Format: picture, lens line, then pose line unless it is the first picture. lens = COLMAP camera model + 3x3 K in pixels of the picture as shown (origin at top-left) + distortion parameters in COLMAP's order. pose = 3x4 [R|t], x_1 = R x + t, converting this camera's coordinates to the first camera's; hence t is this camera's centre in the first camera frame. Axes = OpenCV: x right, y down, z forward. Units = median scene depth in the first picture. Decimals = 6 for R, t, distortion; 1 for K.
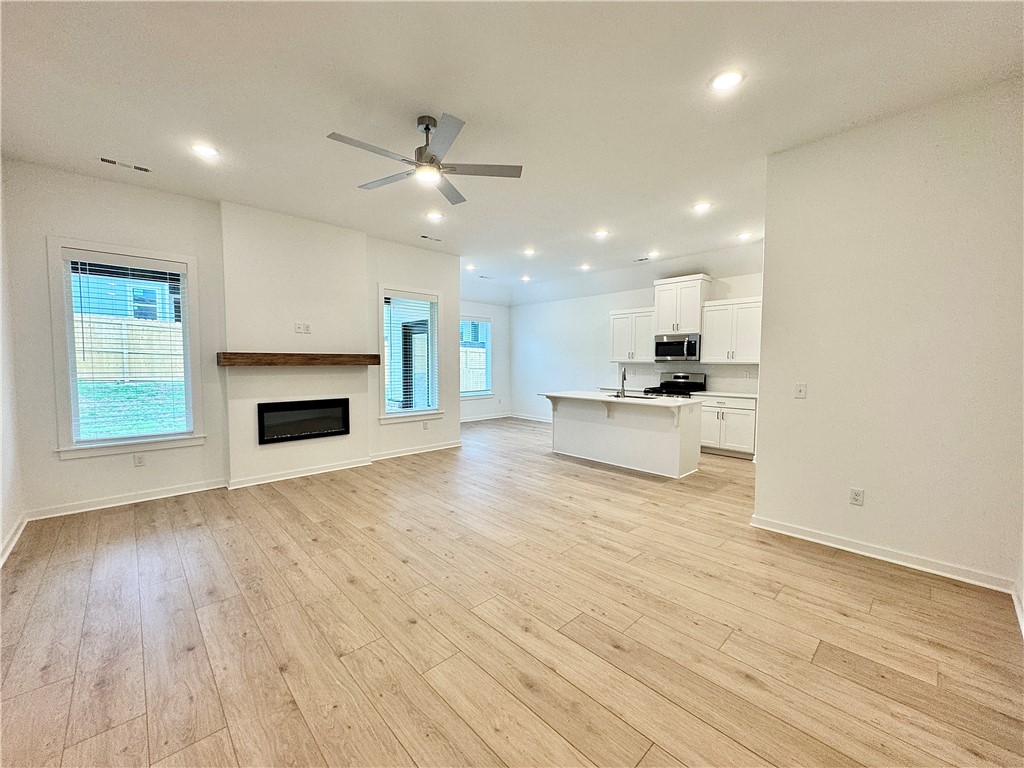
lens RADIAL K [[408.9, 0, 512.0], [0, 408.9, 384.0], [0, 0, 1]] dist [-0.002895, -0.000029]
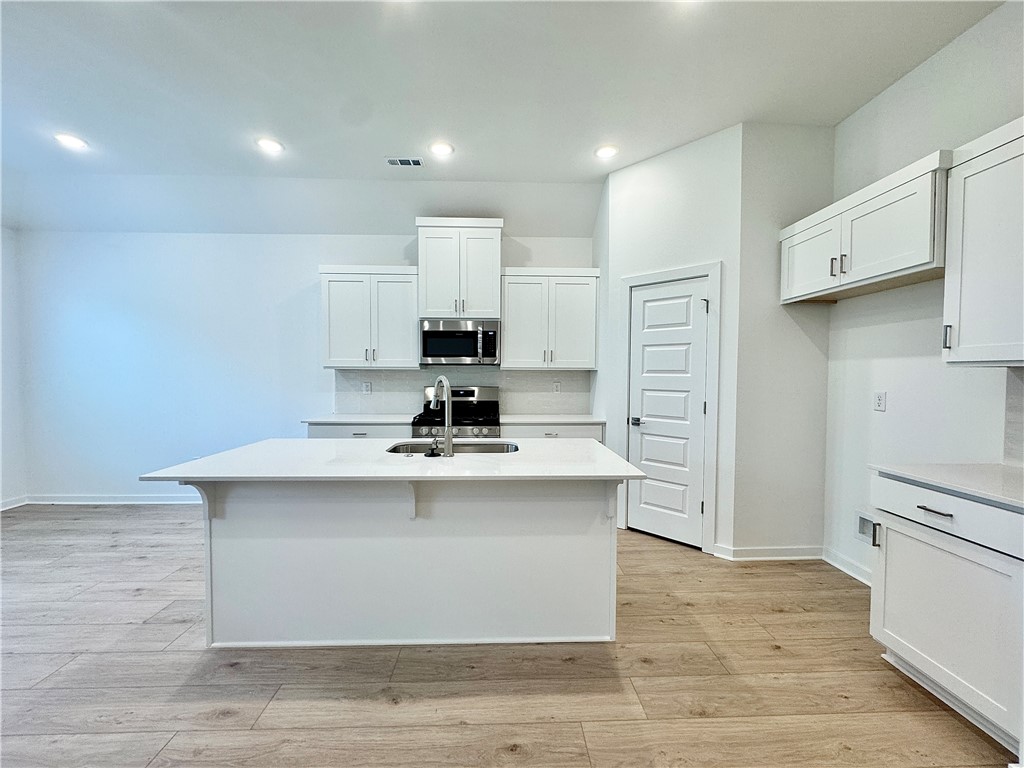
lens RADIAL K [[408.9, 0, 512.0], [0, 408.9, 384.0], [0, 0, 1]] dist [-0.002895, -0.000029]
pose [[0.661500, -0.020966, 0.749652, 0.032891], [0.041930, 0.999079, -0.009057, -0.034274], [-0.748772, 0.037424, 0.661770, 0.878046]]
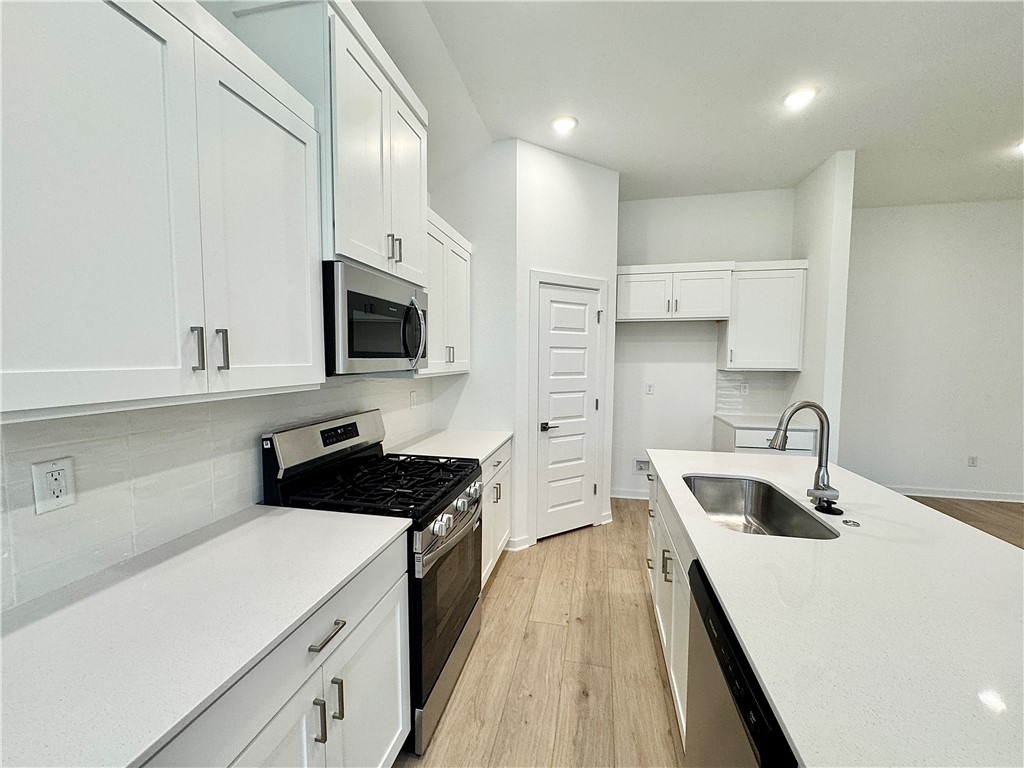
lens RADIAL K [[408.9, 0, 512.0], [0, 408.9, 384.0], [0, 0, 1]] dist [-0.002895, -0.000029]
pose [[-0.564590, -0.058350, 0.823307, 0.199275], [0.043237, 0.994037, 0.100100, -0.113325], [-0.824238, 0.092113, -0.558701, 1.670738]]
